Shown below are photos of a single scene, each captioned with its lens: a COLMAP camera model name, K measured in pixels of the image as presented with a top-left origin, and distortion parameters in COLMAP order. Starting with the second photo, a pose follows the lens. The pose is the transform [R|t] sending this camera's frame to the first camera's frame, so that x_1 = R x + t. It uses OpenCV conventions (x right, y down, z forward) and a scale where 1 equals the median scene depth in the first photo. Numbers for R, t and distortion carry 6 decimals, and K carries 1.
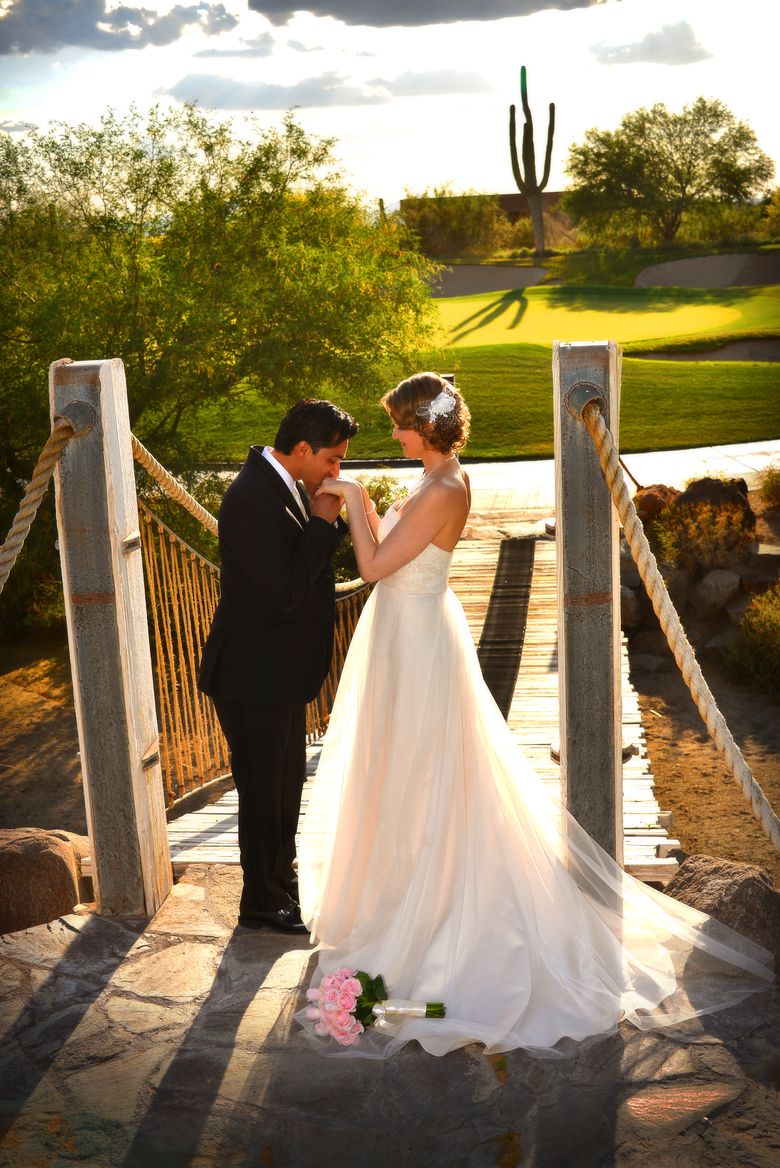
lens RADIAL K [[1552.5, 0, 390.0], [0, 1552.5, 584.0], [0, 0, 1]] dist [-0.029851, 0.008719]
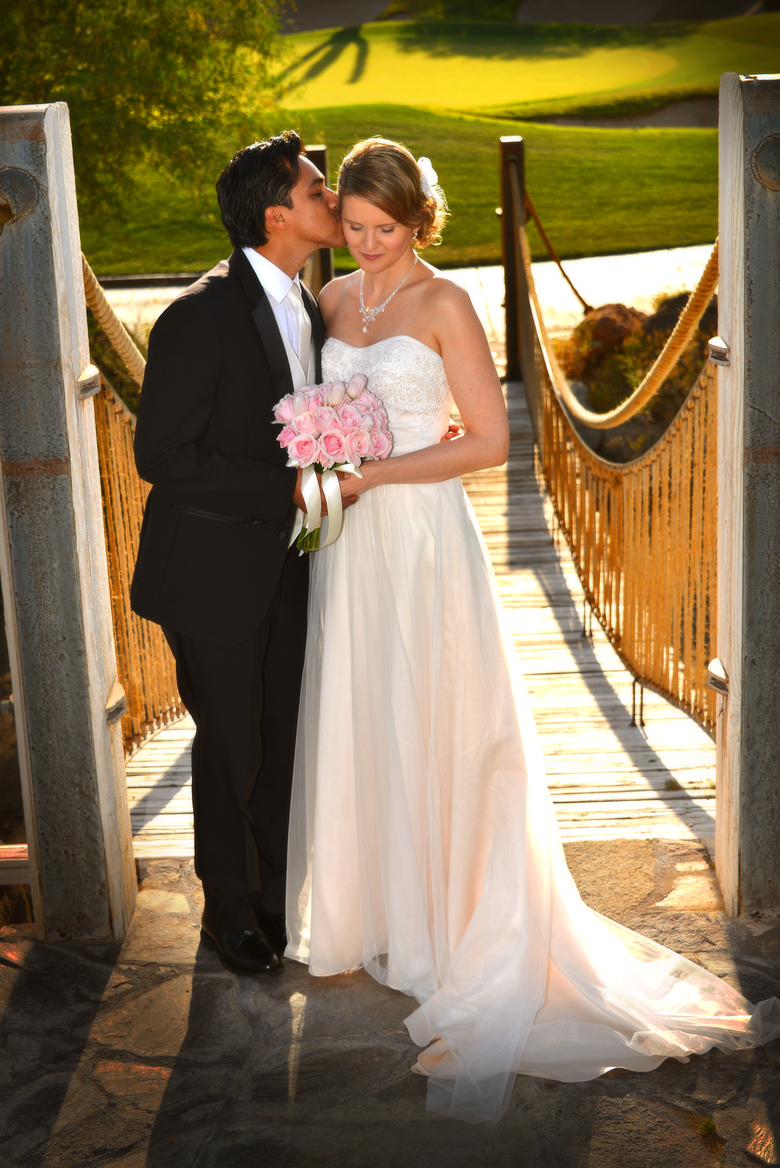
lens RADIAL K [[2213.2, 0, 390.0], [0, 2213.2, 584.0], [0, 0, 1]] dist [0.006046, -0.128496]
pose [[0.993902, -0.026129, 0.107128, -0.138997], [0.019924, 0.998083, 0.058588, 0.006089], [-0.108453, -0.056097, 0.992518, 0.040650]]
